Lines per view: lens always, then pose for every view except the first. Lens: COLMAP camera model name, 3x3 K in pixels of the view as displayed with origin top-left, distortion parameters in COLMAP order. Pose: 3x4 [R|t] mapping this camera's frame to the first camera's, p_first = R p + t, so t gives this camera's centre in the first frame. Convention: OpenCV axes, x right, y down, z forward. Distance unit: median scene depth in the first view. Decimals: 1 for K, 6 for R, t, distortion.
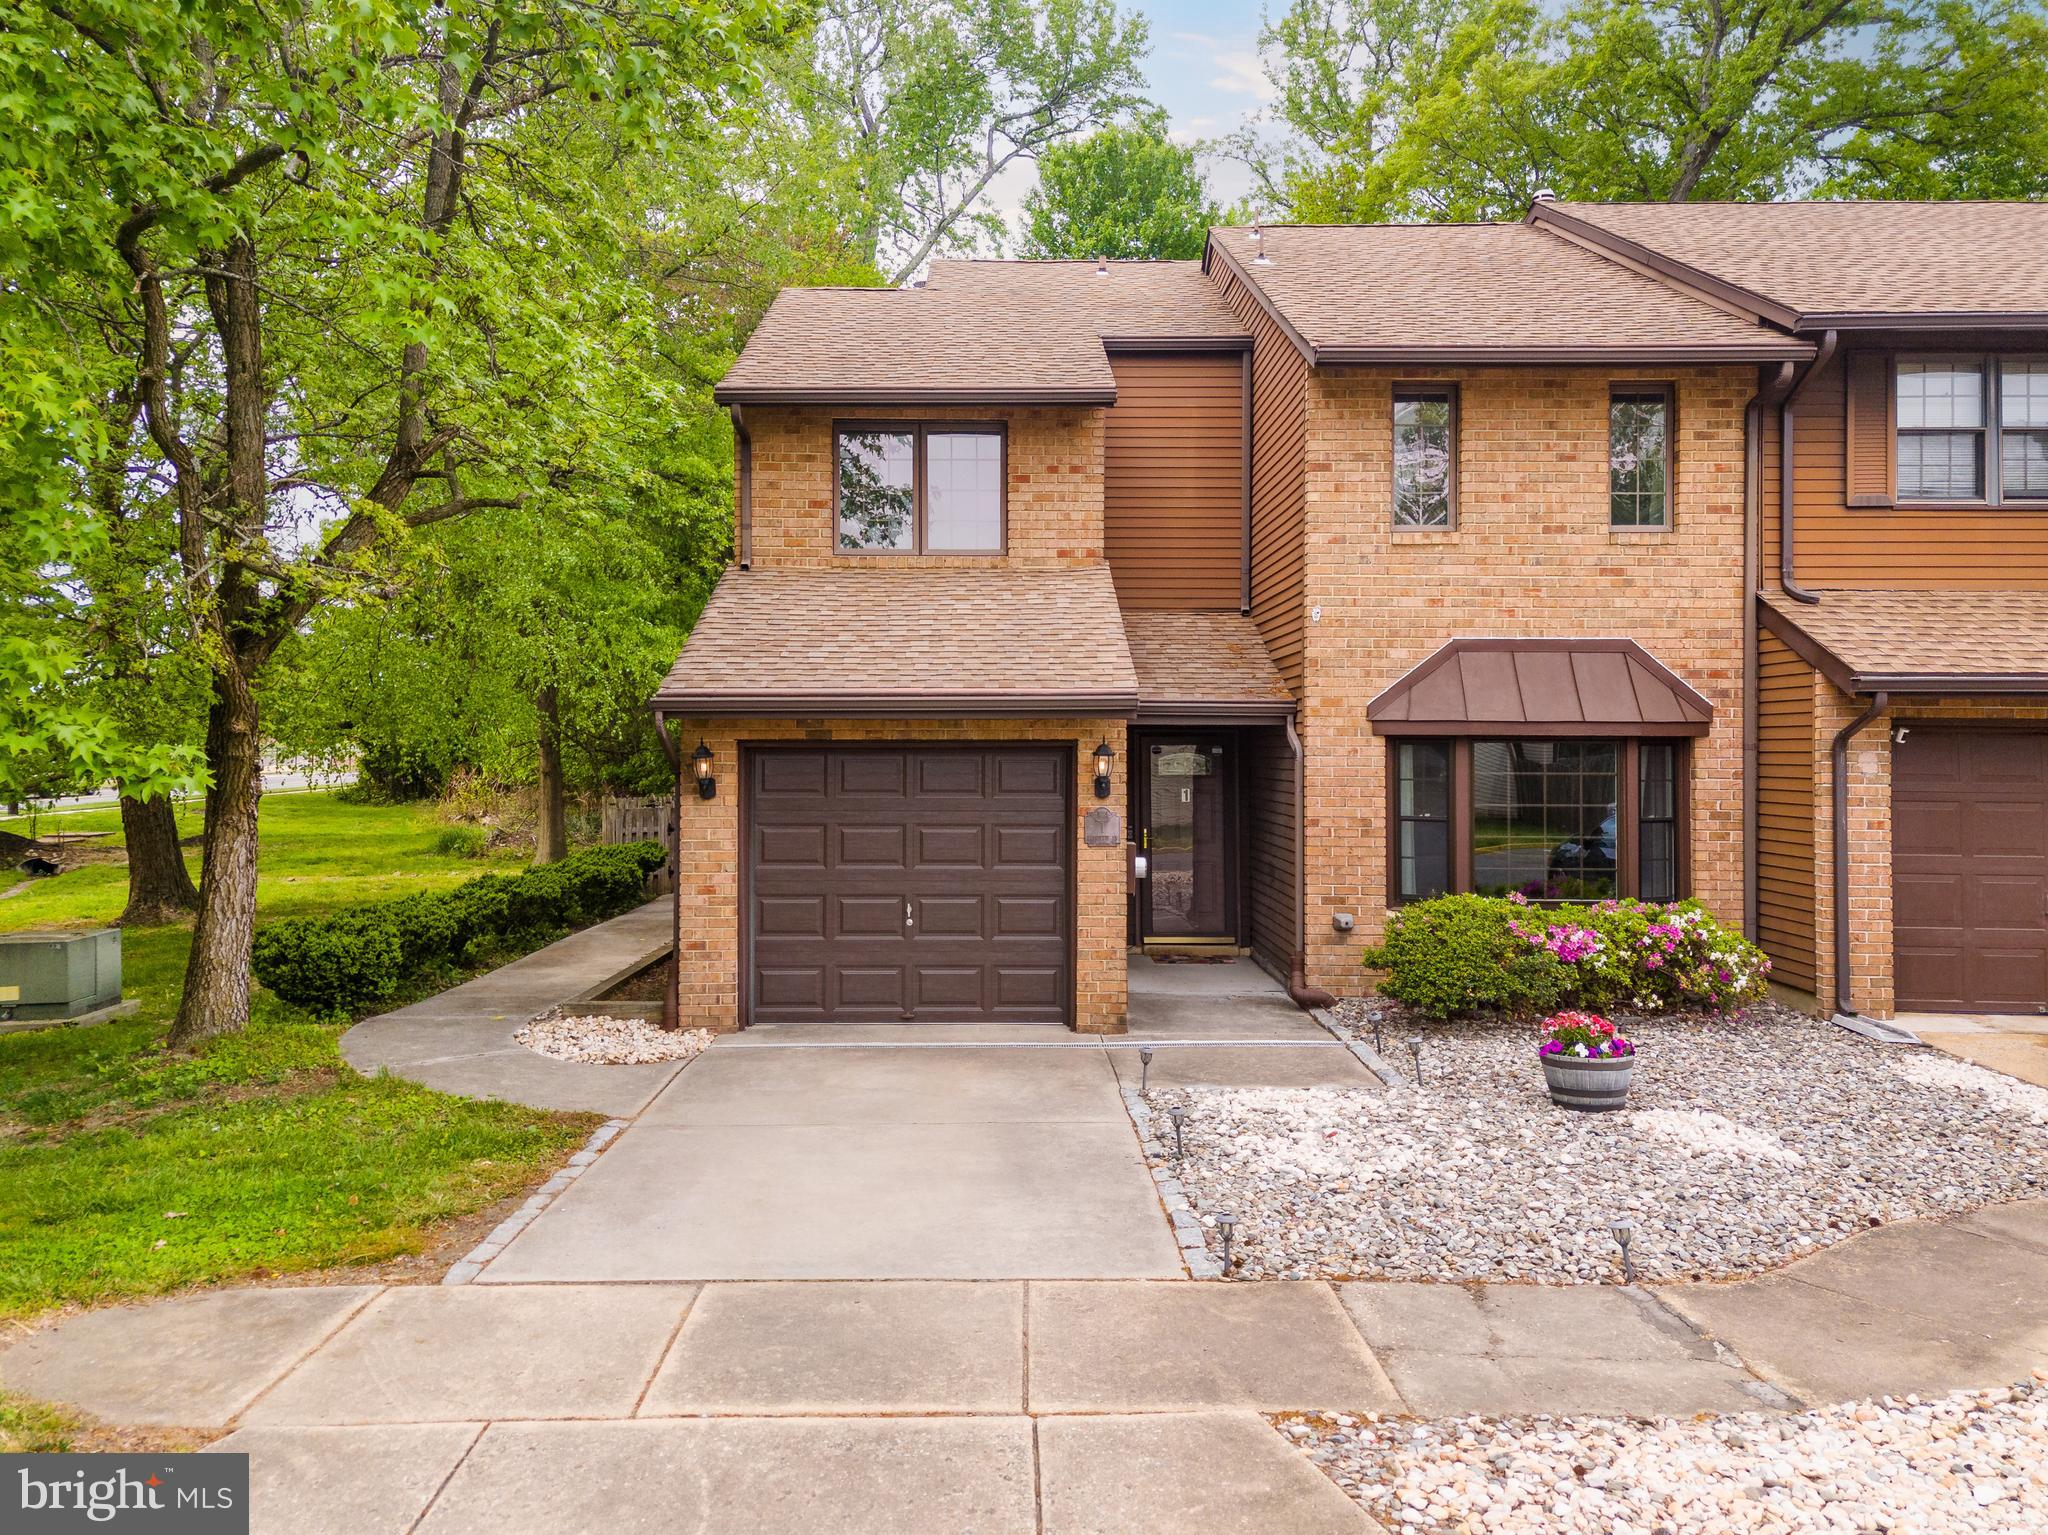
lens RADIAL K [[1523.0, 0, 979.0], [0, 1523.0, 753.2], [0, 0, 1]] dist [0.063135, -0.008484]
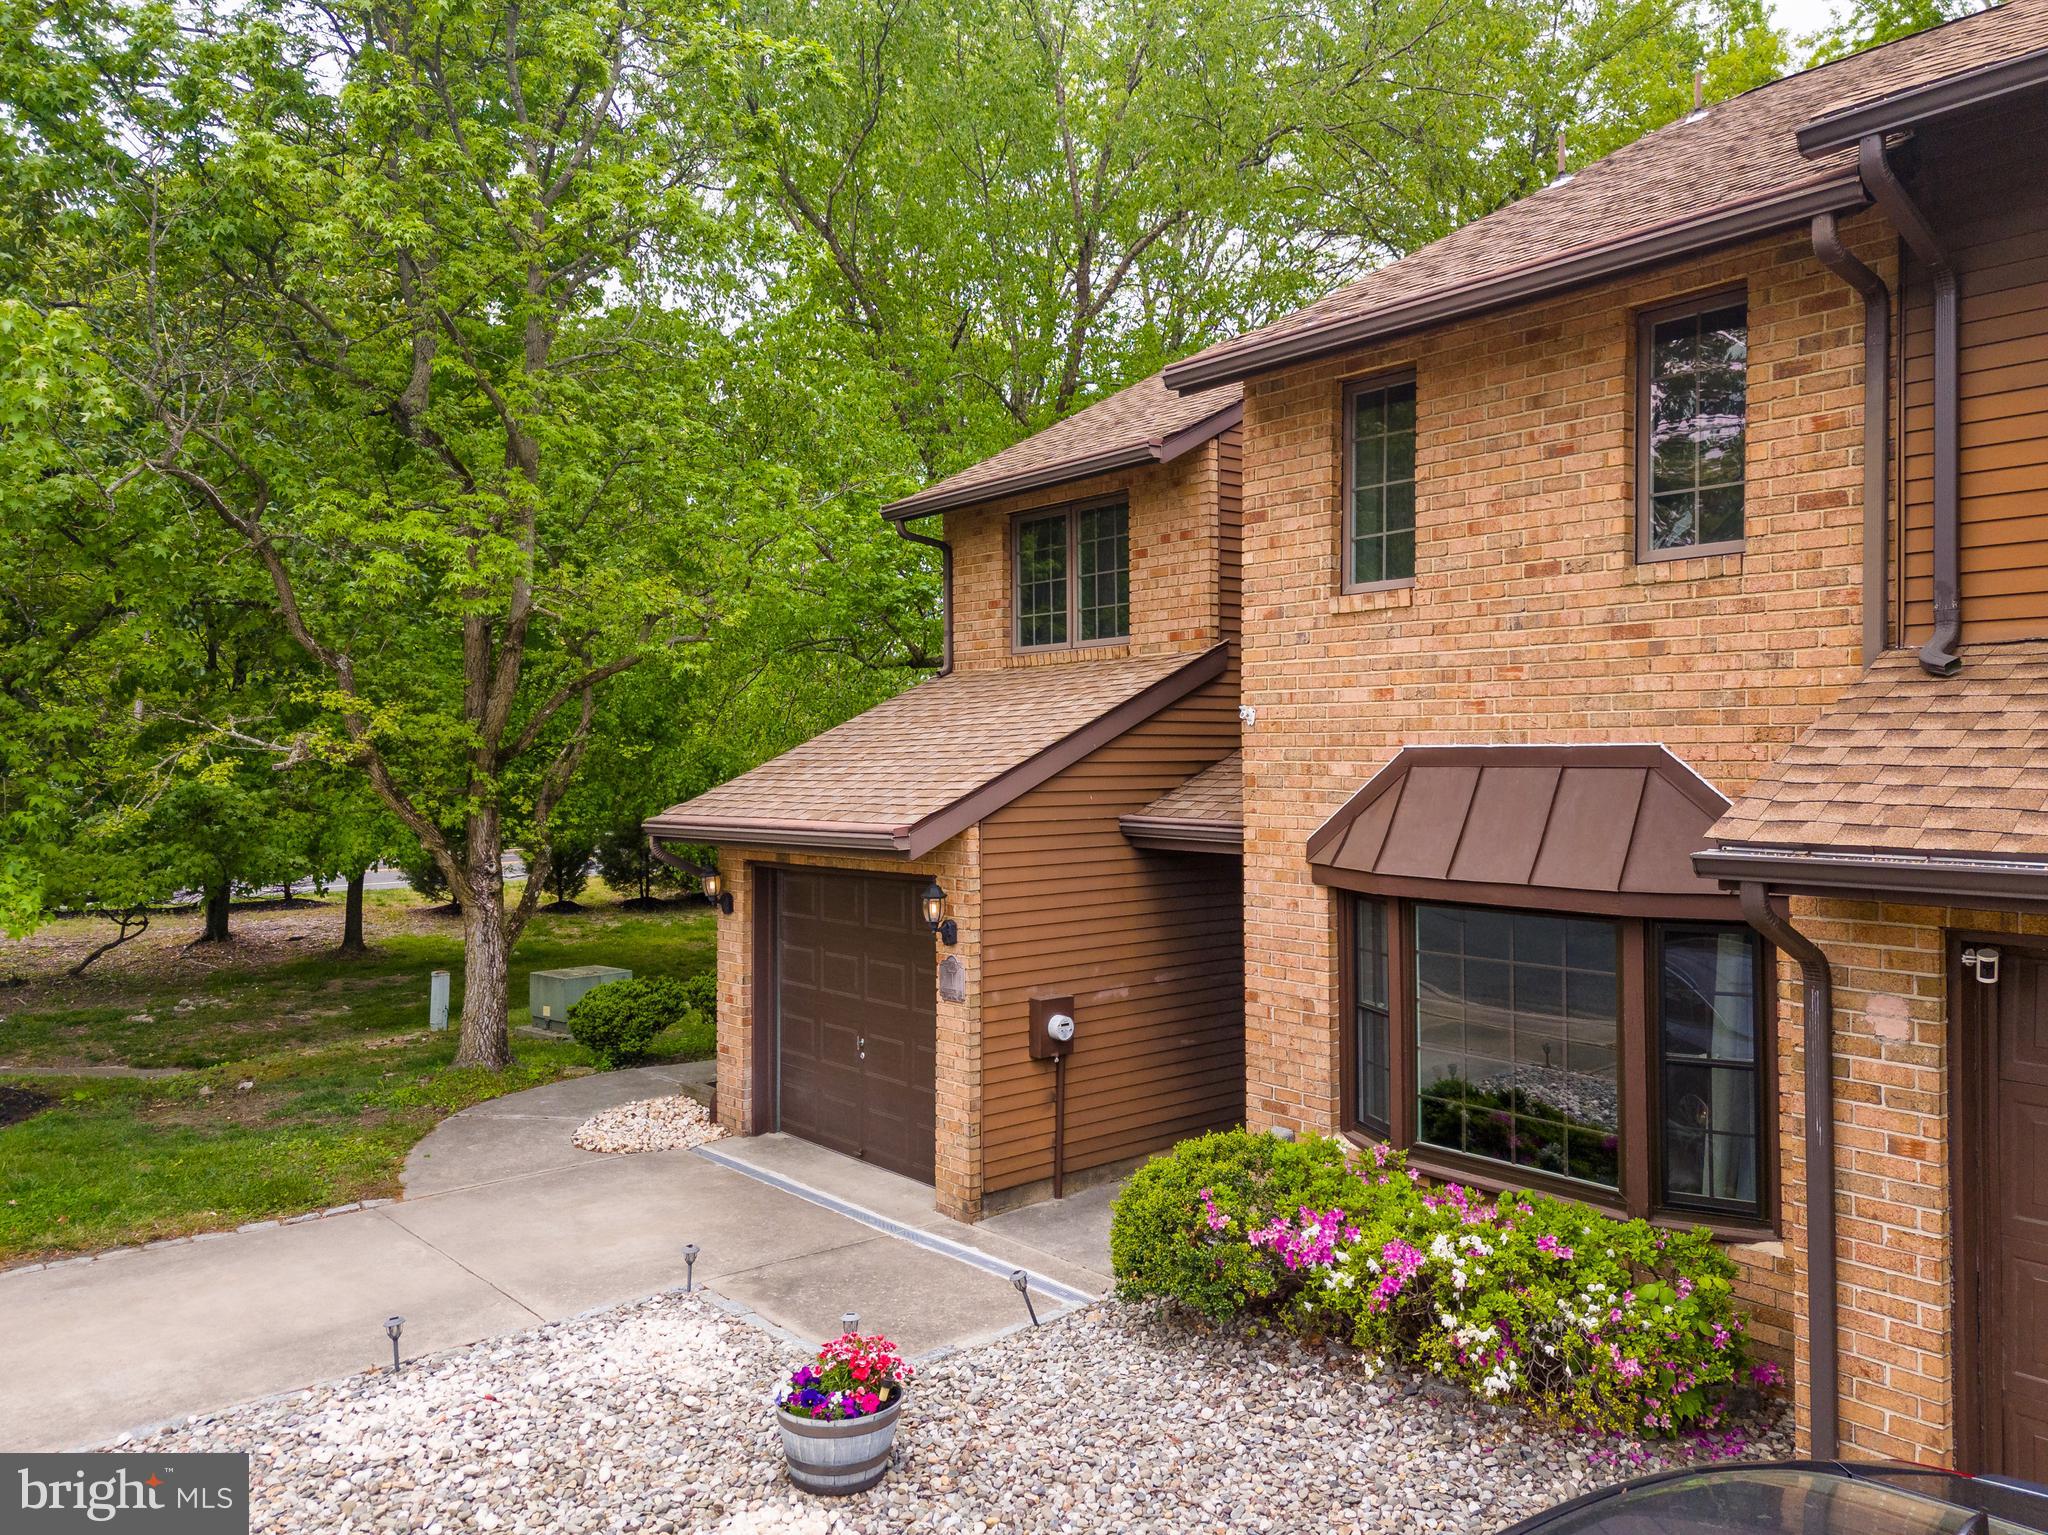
lens RADIAL K [[1497.3, 0, 1001.4], [0, 1497.3, 760.4], [0, 0, 1]] dist [0.057450, -0.003462]
pose [[0.637734, -0.006335, -0.770231, 0.734217], [0.008822, 0.999961, -0.000920, -0.072905], [0.770206, -0.006208, 0.637765, 0.463087]]
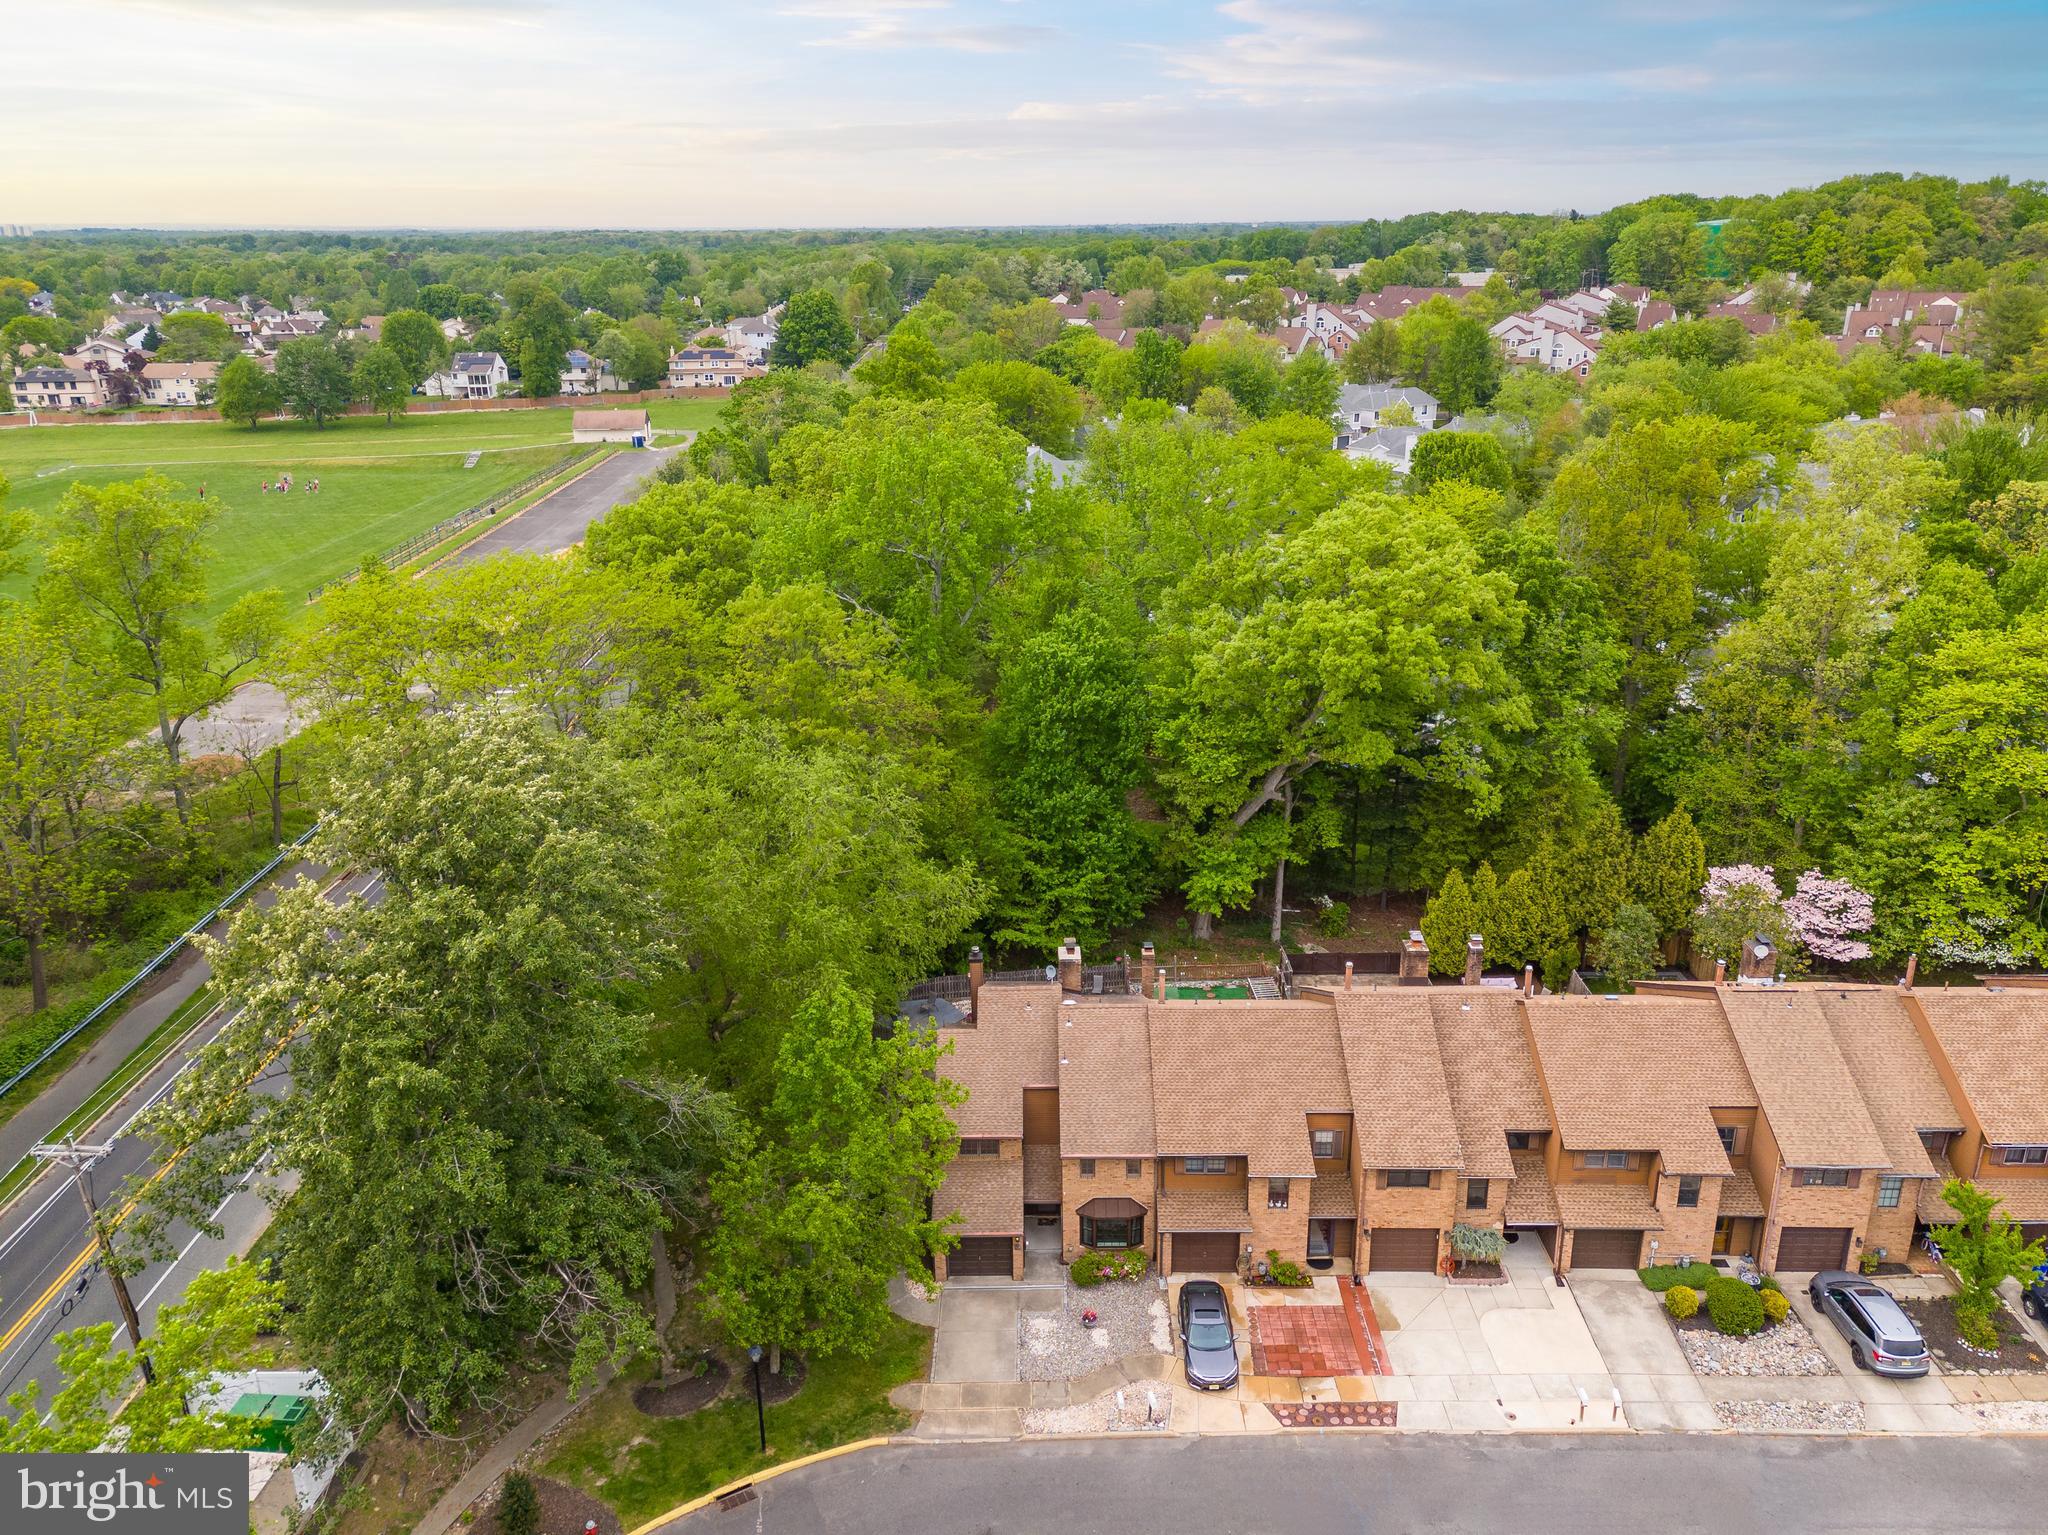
lens RADIAL K [[1497.3, 0, 1001.4], [0, 1497.3, 760.4], [0, 0, 1]] dist [0.057450, -0.003462]
pose [[0.999665, -0.017575, -0.018994, 0.143862], [0.022789, 0.945641, 0.324414, -2.999187], [0.012259, -0.324738, 0.945724, -3.095109]]
